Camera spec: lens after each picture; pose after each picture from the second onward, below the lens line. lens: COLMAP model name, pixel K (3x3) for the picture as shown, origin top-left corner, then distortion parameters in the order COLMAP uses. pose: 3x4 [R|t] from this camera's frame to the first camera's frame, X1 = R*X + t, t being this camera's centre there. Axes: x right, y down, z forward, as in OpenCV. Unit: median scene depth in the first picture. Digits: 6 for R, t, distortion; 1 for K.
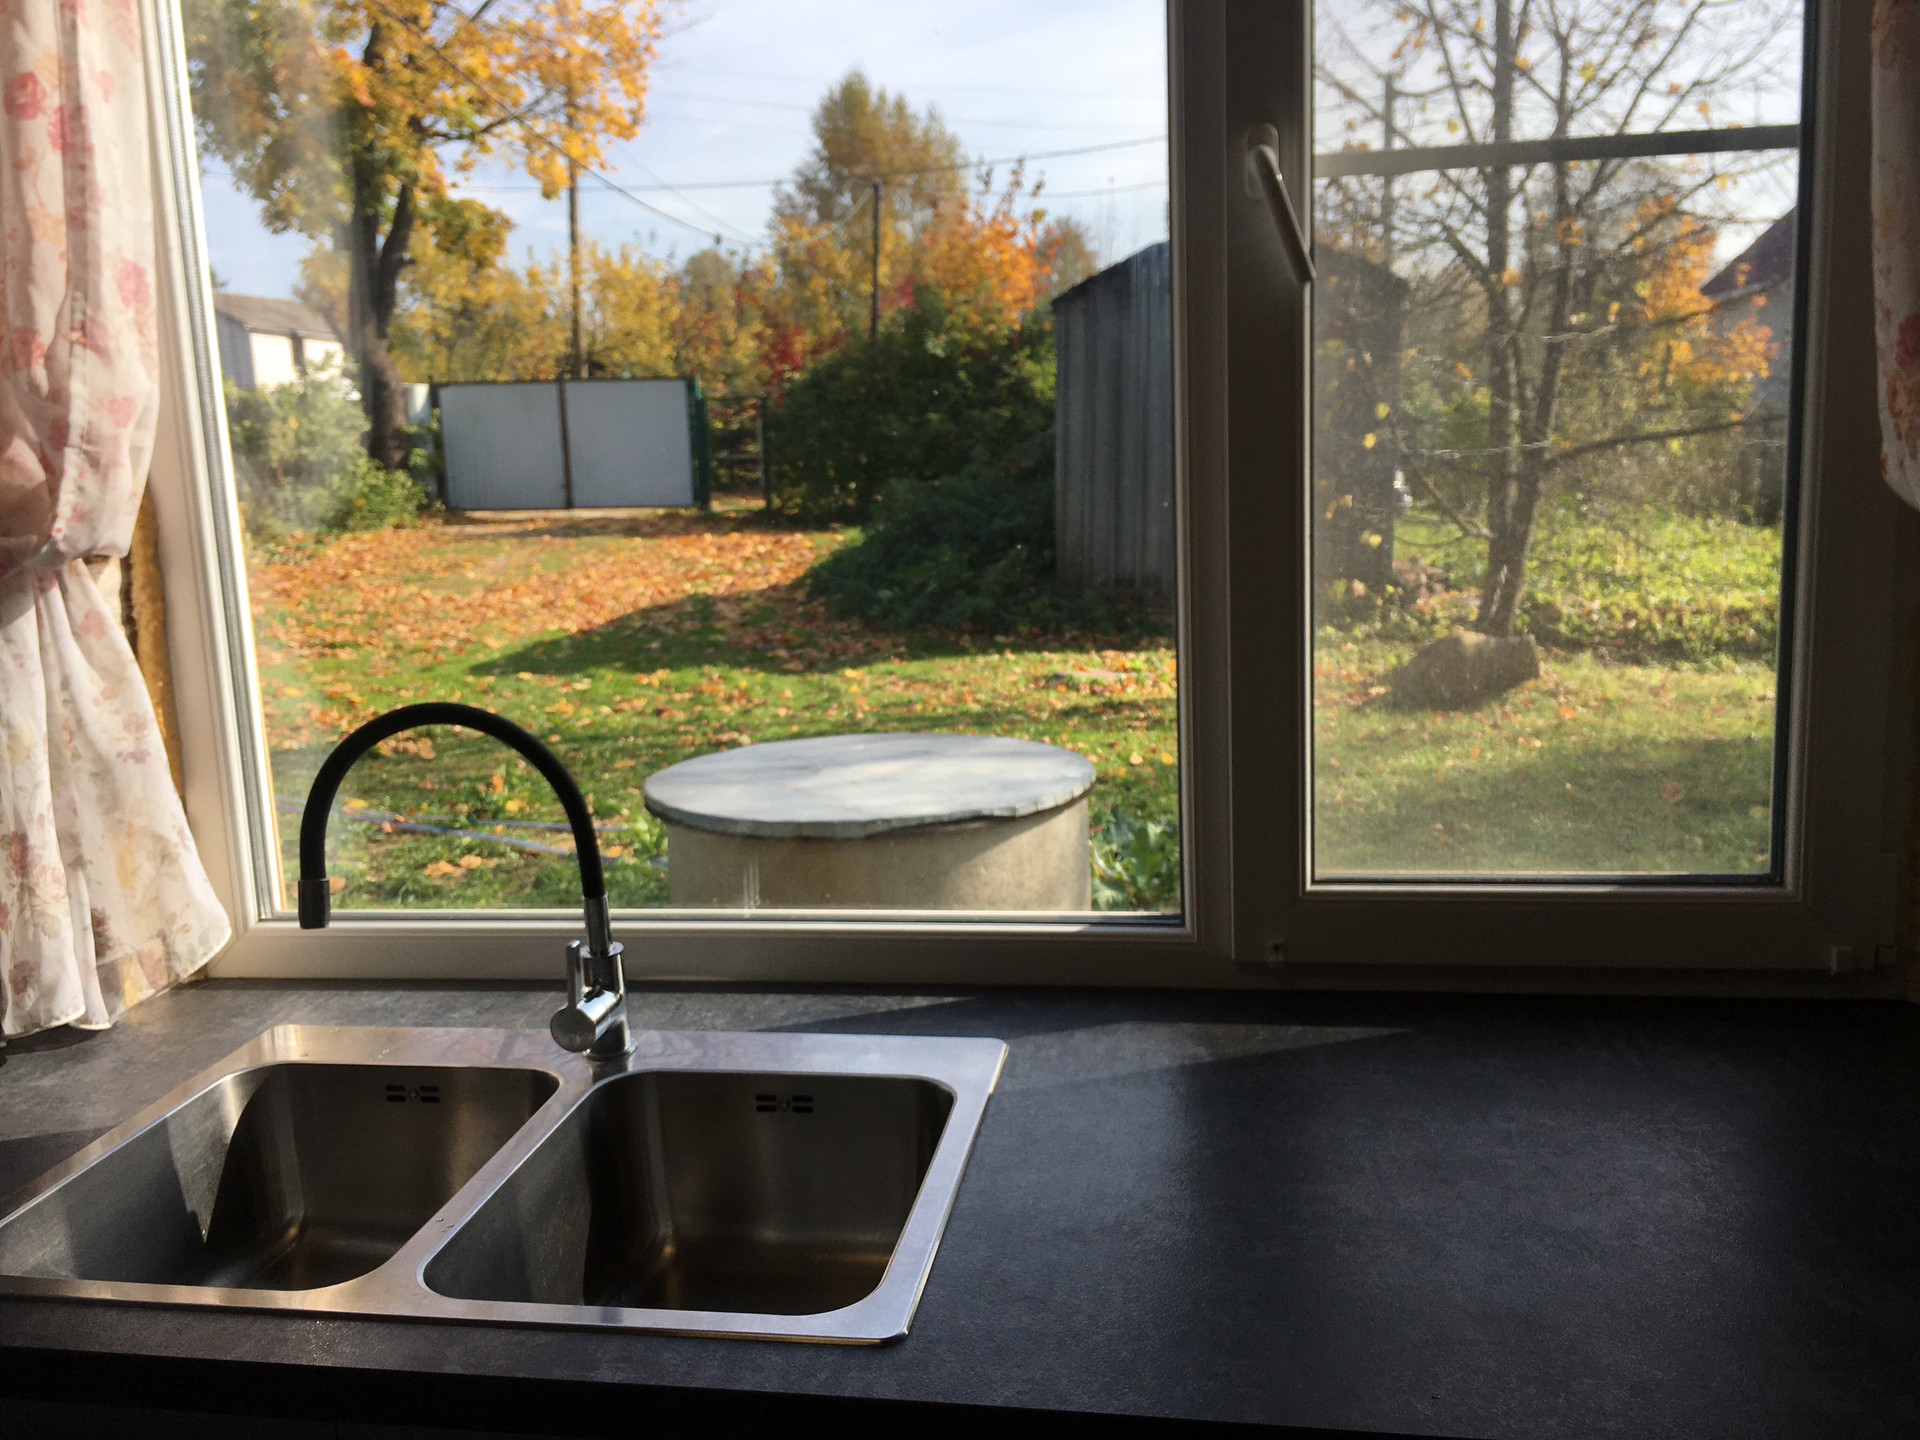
lens RADIAL K [[1645.1, 0, 960.3], [0, 1645.1, 665.3], [0, 0, 1]] dist [-0.007014, -0.004183]
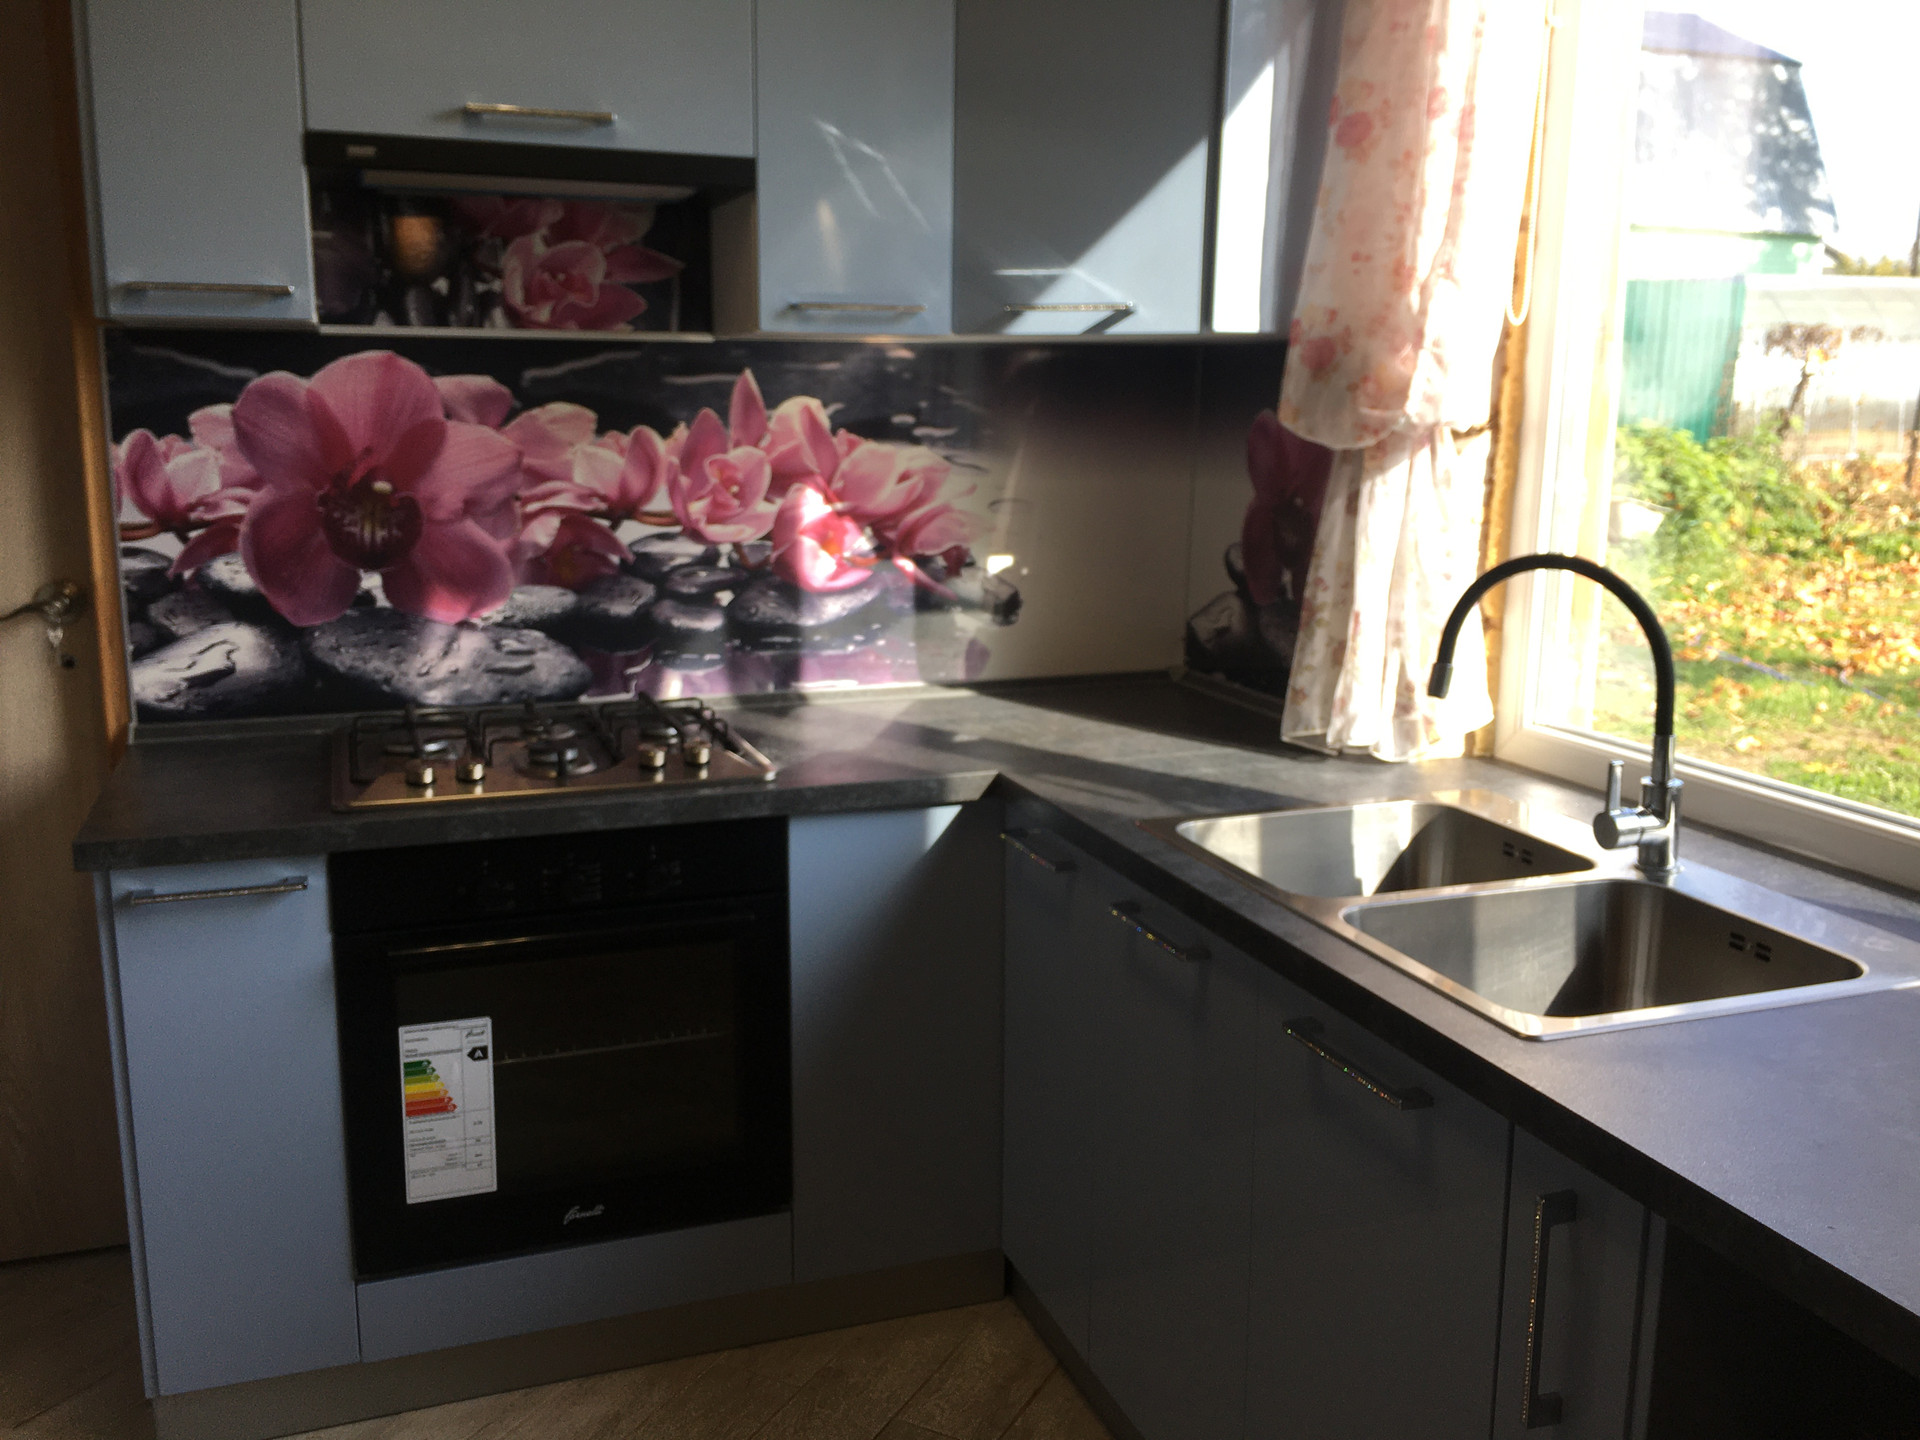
lens RADIAL K [[1645.1, 0, 960.3], [0, 1645.1, 665.3], [0, 0, 1]] dist [-0.007014, -0.004183]
pose [[0.517110, 0.199982, -0.832229, 0.461818], [-0.146609, 0.978647, 0.144069, -0.010871], [0.843269, 0.047513, 0.535387, -0.085593]]
